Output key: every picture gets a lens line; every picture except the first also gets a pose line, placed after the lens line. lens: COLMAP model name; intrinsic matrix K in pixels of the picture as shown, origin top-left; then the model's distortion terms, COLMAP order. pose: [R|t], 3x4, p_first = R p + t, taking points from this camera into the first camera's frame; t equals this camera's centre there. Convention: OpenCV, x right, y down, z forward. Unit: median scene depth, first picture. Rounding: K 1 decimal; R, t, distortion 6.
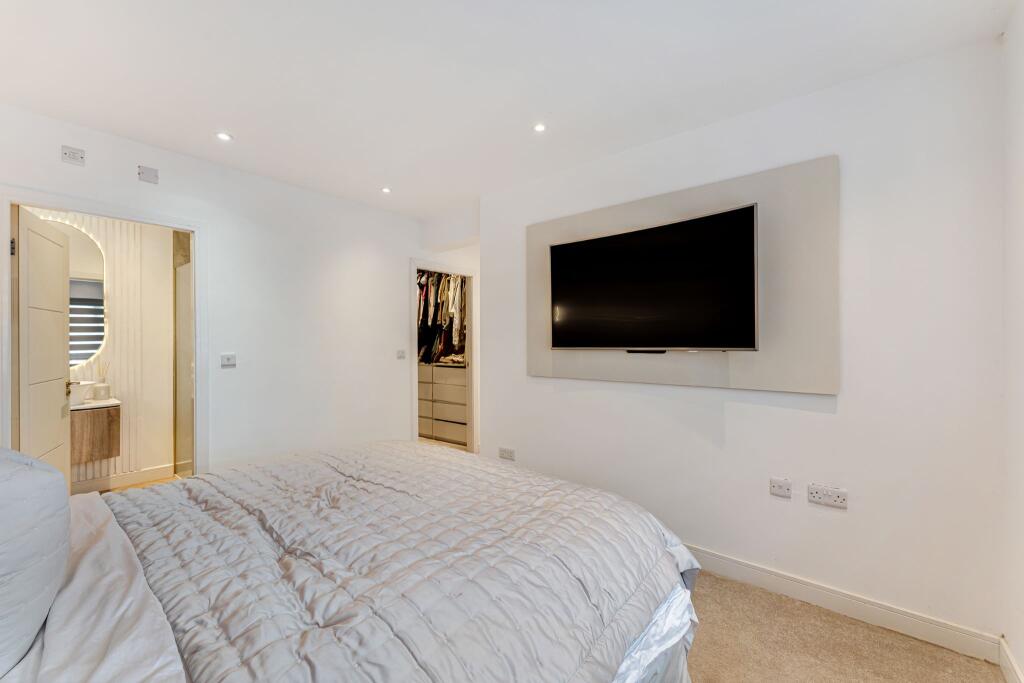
lens RADIAL K [[413.9, 0, 512.0], [0, 413.9, 341.5], [0, 0, 1]] dist [0.001866, -0.000043]
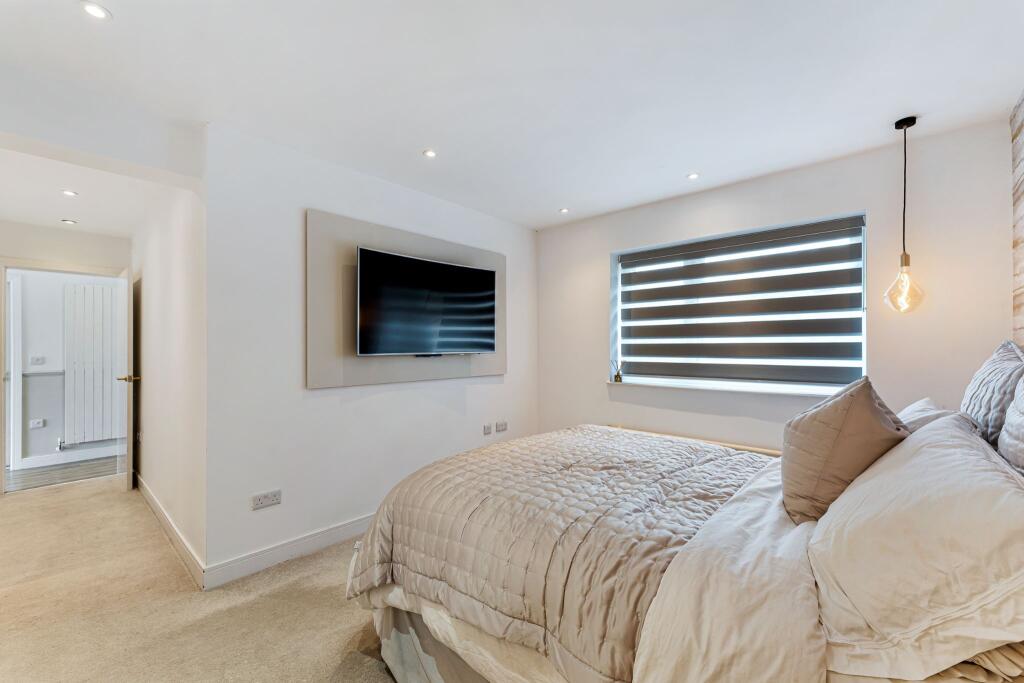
lens RADIAL K [[413.9, 0, 512.0], [0, 413.9, 341.5], [0, 0, 1]] dist [0.001866, -0.000043]
pose [[0.033414, 0.017401, 0.999290, -1.027306], [0.009881, 0.999794, -0.017740, 0.006905], [-0.999393, 0.010467, 0.033235, 0.748465]]
